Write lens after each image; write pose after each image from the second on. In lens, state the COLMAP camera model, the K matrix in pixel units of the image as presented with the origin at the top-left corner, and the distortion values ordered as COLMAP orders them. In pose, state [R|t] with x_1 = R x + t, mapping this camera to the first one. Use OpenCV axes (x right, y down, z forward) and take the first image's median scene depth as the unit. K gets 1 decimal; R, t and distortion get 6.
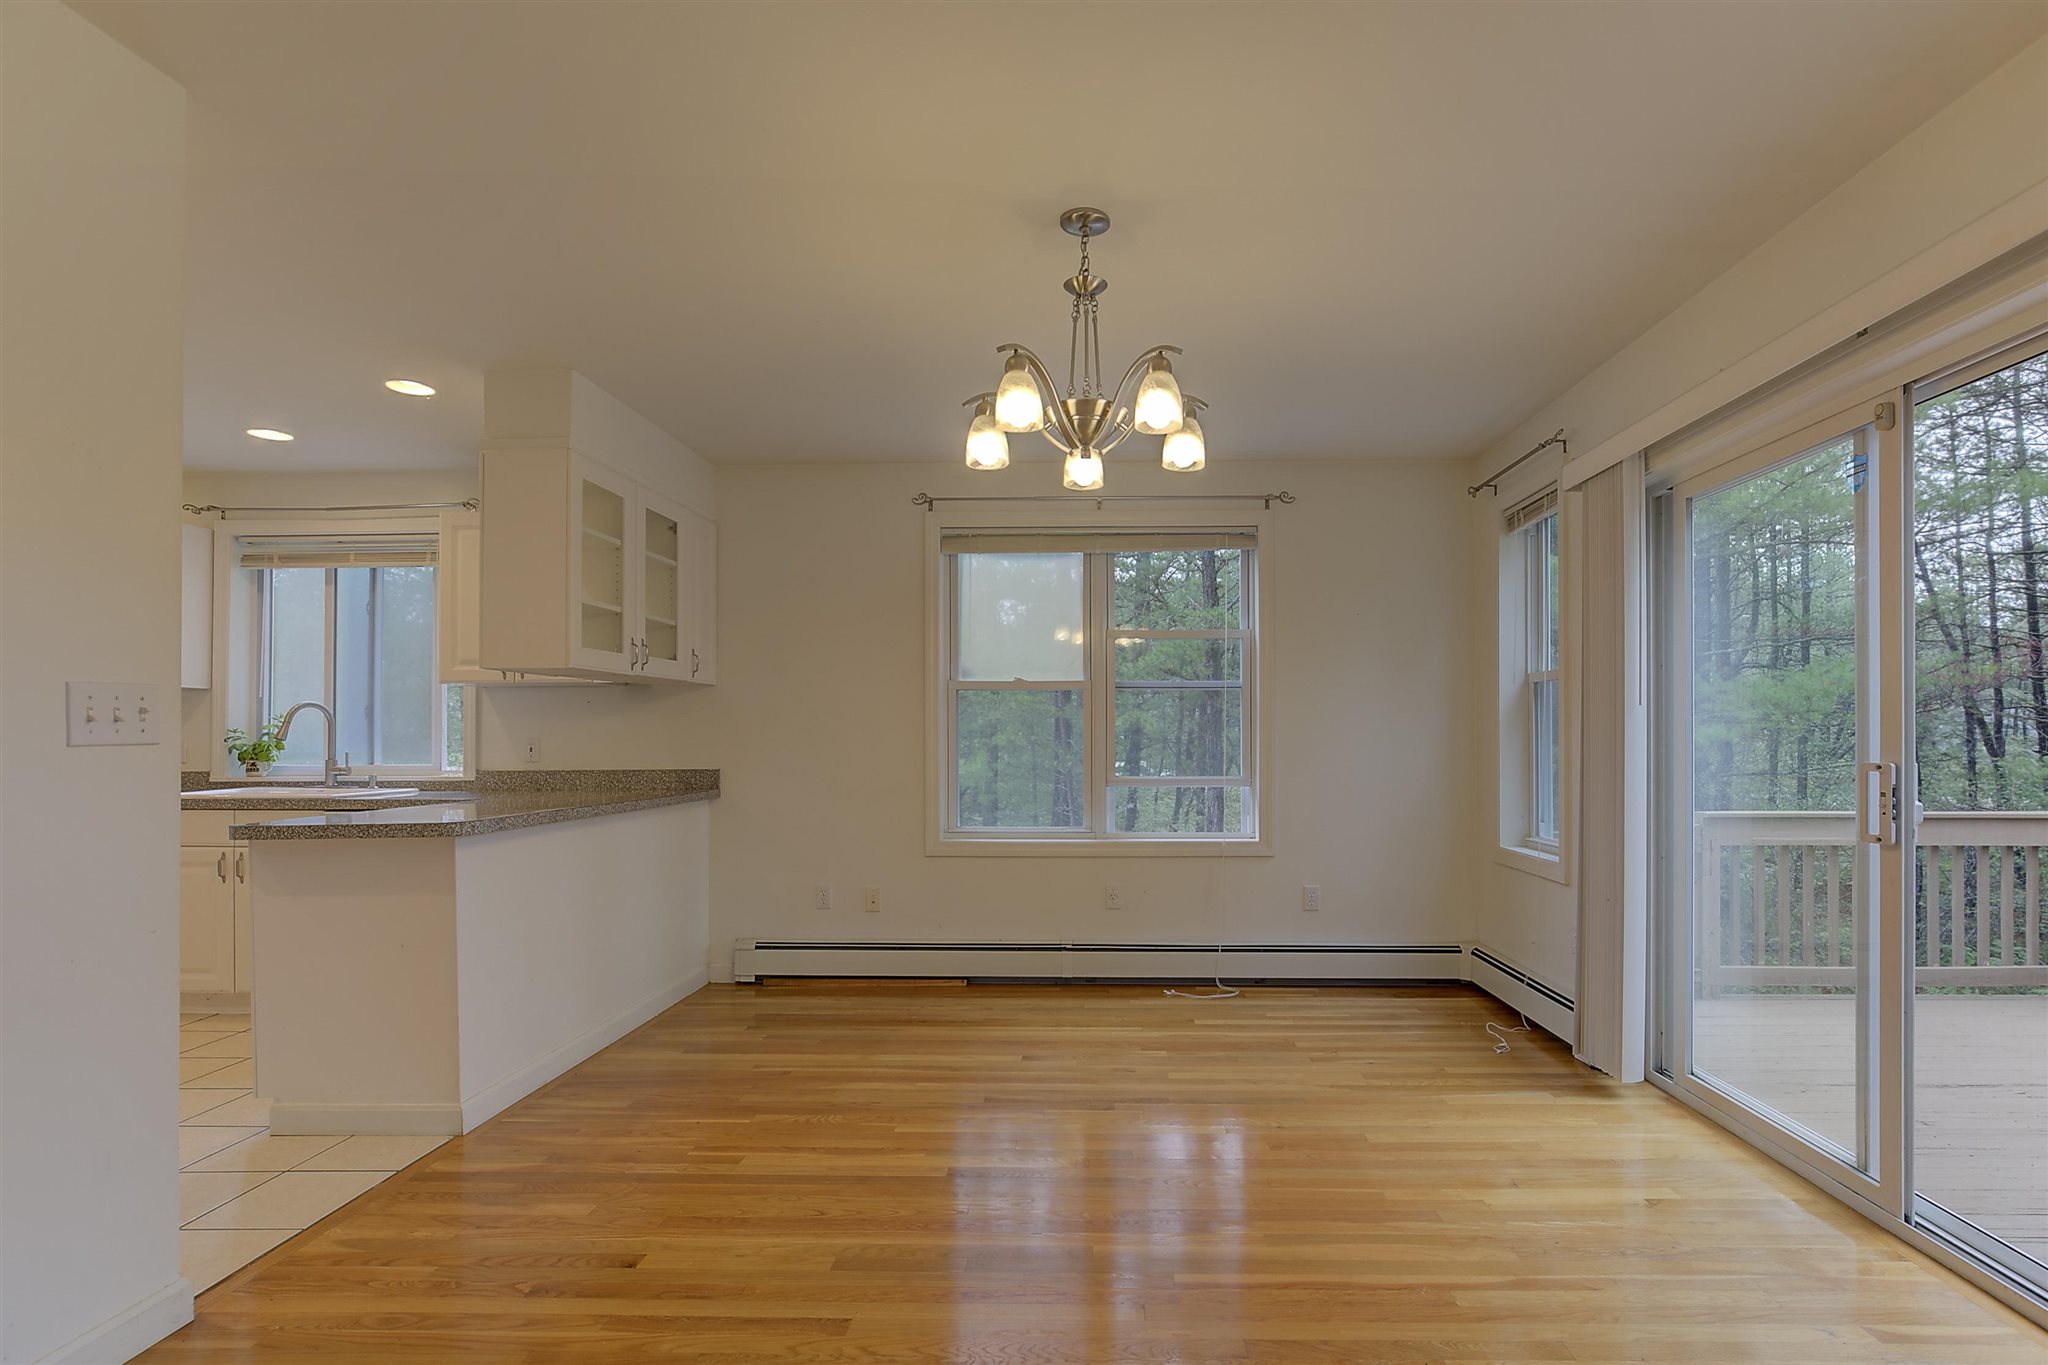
lens RADIAL K [[994.8, 0, 1072.6], [0, 994.8, 731.2], [0, 0, 1]] dist [-0.001129, -0.000633]
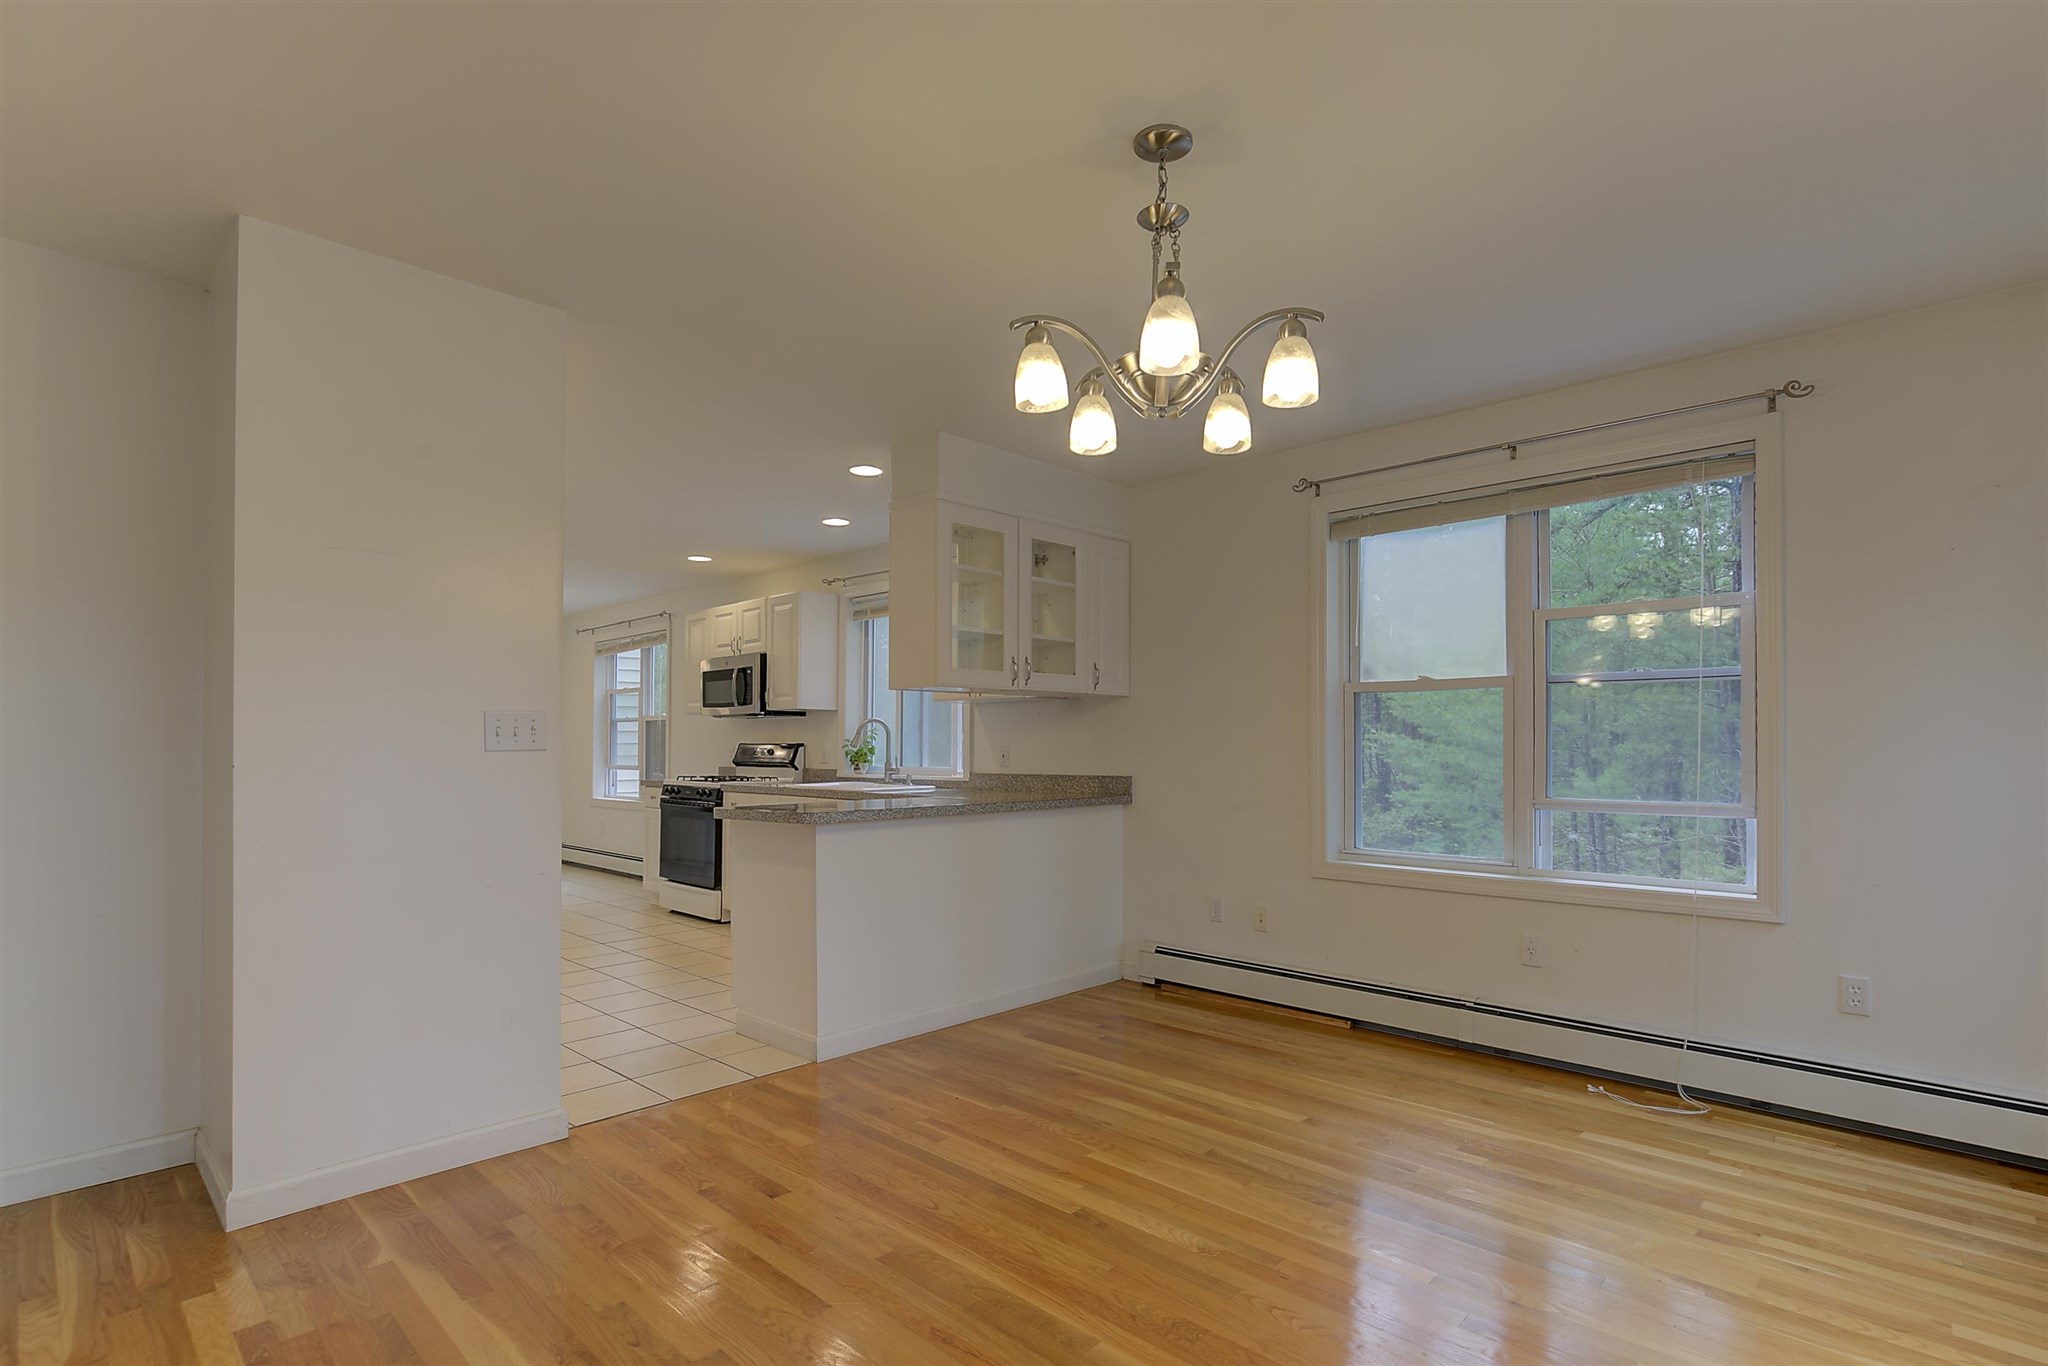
lens RADIAL K [[989.6, 0, 1033.7], [0, 989.6, 734.9], [0, 0, 1]] dist [-0.015425, 0.013226]
pose [[0.742381, -0.005261, -0.669957, 0.276728], [0.002757, 0.999985, -0.004797, -0.000495], [0.669972, 0.001714, 0.742384, 0.165906]]
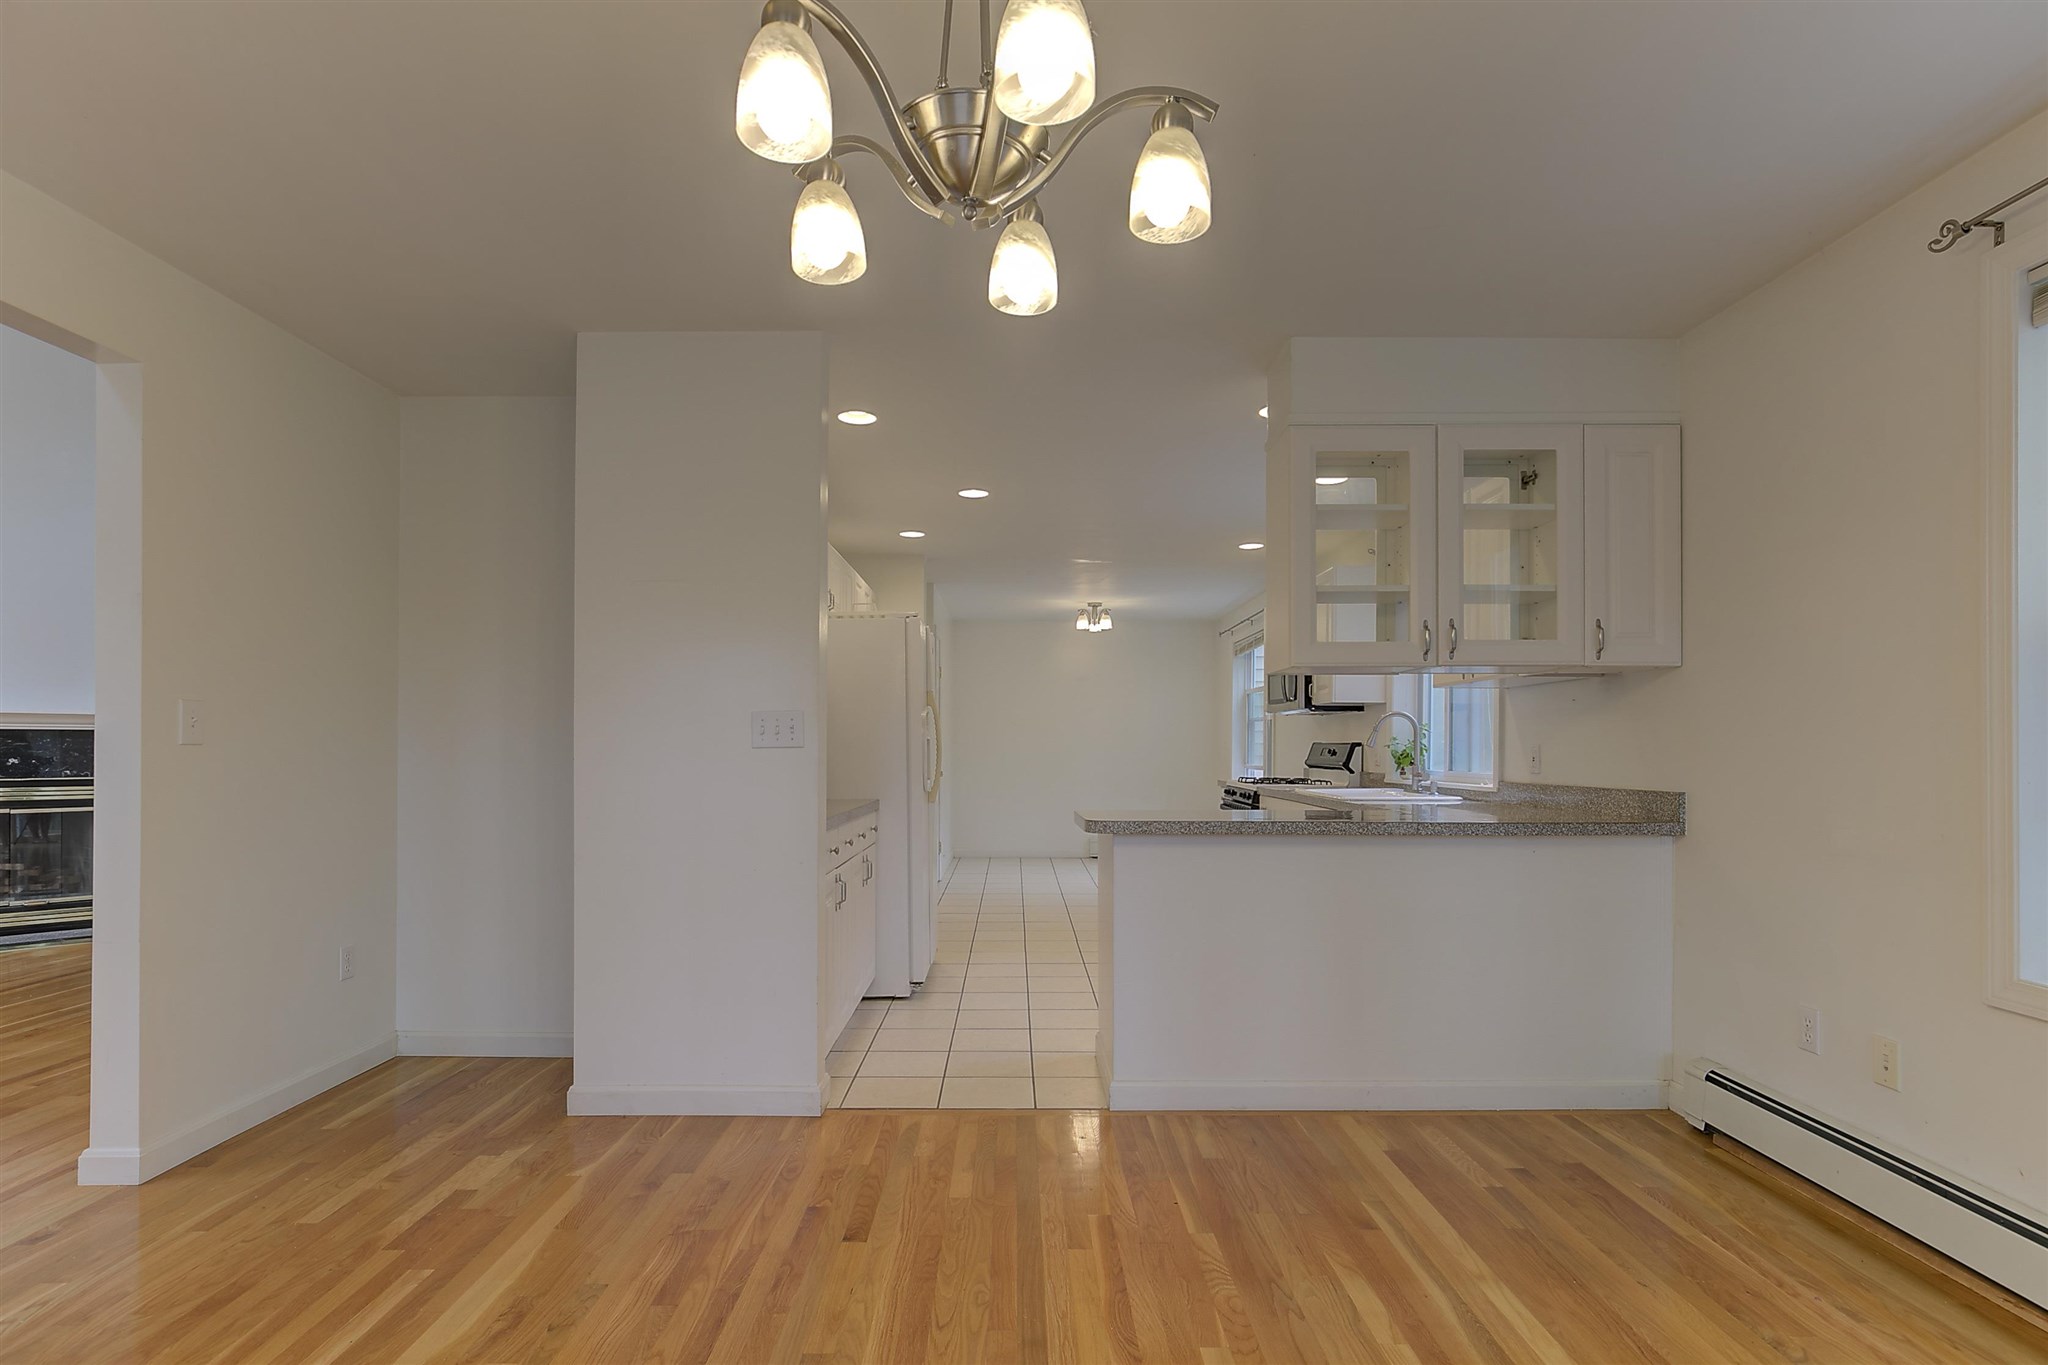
lens RADIAL K [[998.1, 0, 1015.2], [0, 998.1, 736.6], [0, 0, 1]] dist [-0.001484, 0.000250]
pose [[0.027828, -0.007410, -0.999585, 0.308350], [0.004973, 0.999961, -0.007274, 0.003801], [0.999600, -0.004768, 0.027863, 0.560526]]
